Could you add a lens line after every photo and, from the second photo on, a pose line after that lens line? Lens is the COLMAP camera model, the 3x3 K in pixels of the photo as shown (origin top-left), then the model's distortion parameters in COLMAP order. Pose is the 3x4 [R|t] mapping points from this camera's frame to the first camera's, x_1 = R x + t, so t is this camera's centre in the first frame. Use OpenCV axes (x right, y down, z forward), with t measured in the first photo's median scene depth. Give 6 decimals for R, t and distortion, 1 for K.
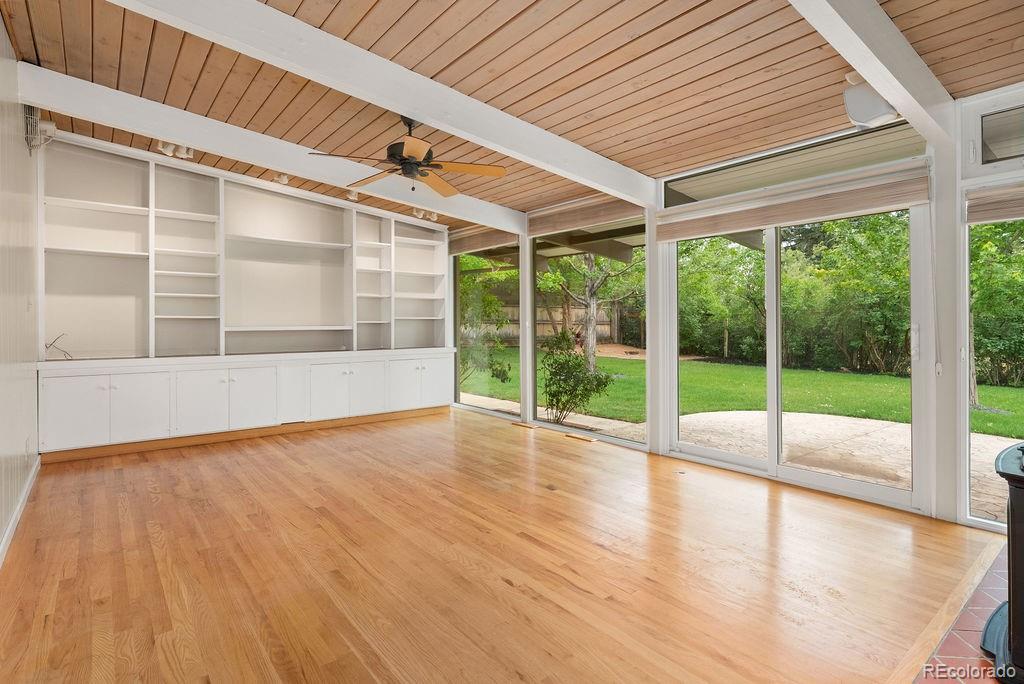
lens RADIAL K [[526.4, 0, 530.6], [0, 526.4, 325.3], [0, 0, 1]] dist [0.000515, 0.000000]
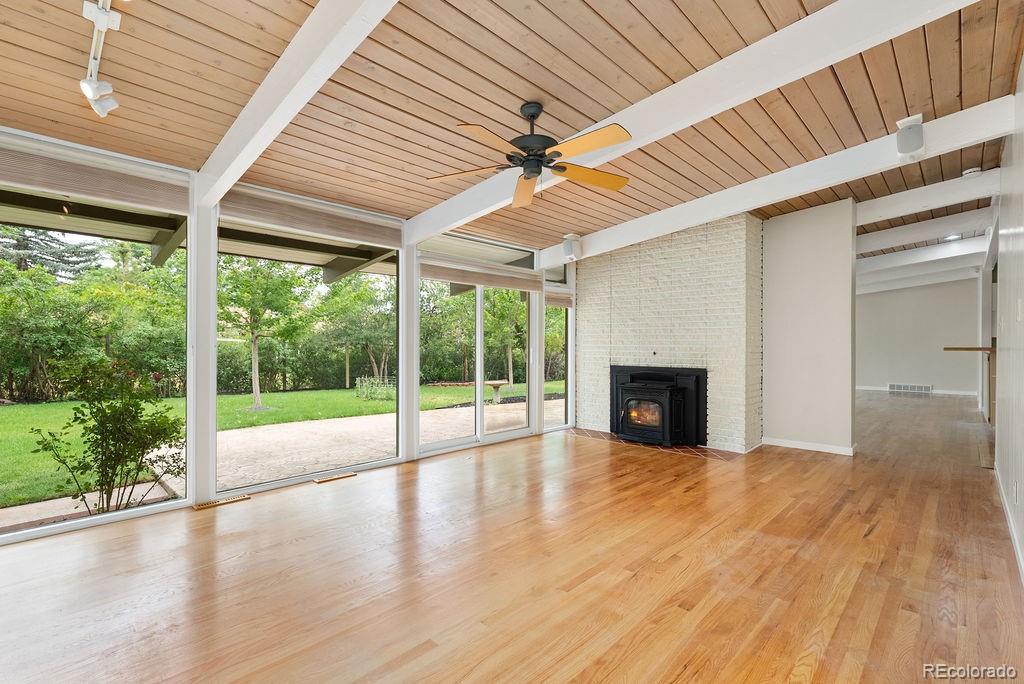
lens RADIAL K [[452.9, 0, 518.6], [0, 452.9, 349.3], [0, 0, 1]] dist [0.004307, 0.000358]
pose [[-0.107074, 0.004765, 0.994240, -0.743373], [0.007683, 0.999963, -0.003965, 0.002148], [-0.994221, 0.007214, -0.107107, 0.849726]]
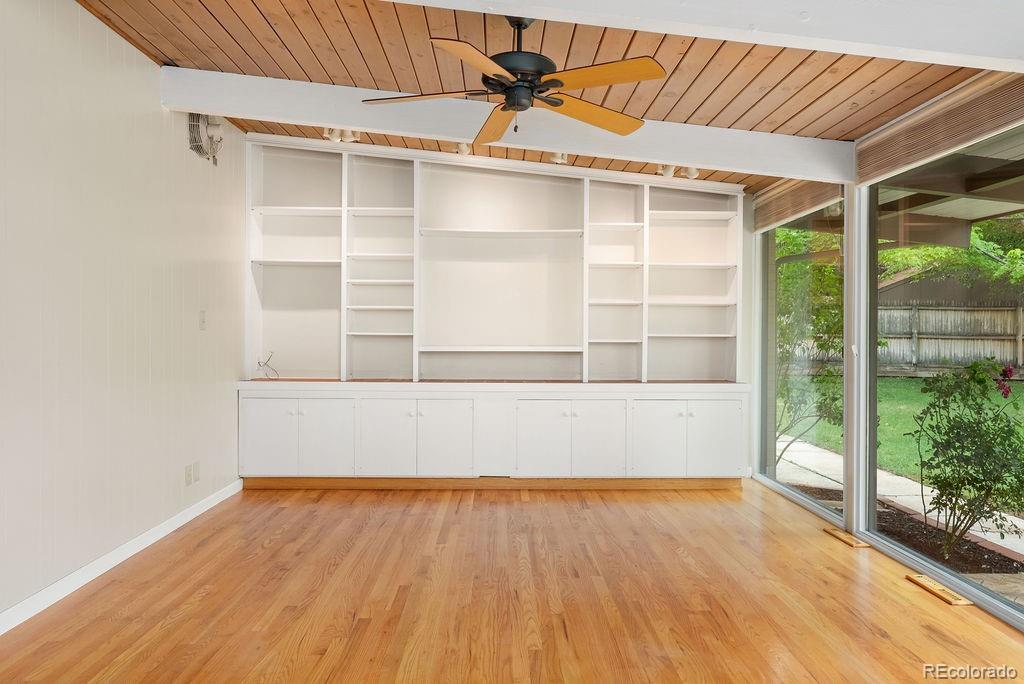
lens RADIAL K [[705.8, 0, 515.0], [0, 705.8, 333.4], [0, 0, 1]] dist [-0.007441, 0.007601]
pose [[0.779480, 0.007116, -0.626387, 0.217375], [-0.010801, 0.999939, -0.002082, -0.016436], [0.626334, 0.008389, 0.779509, 0.278688]]
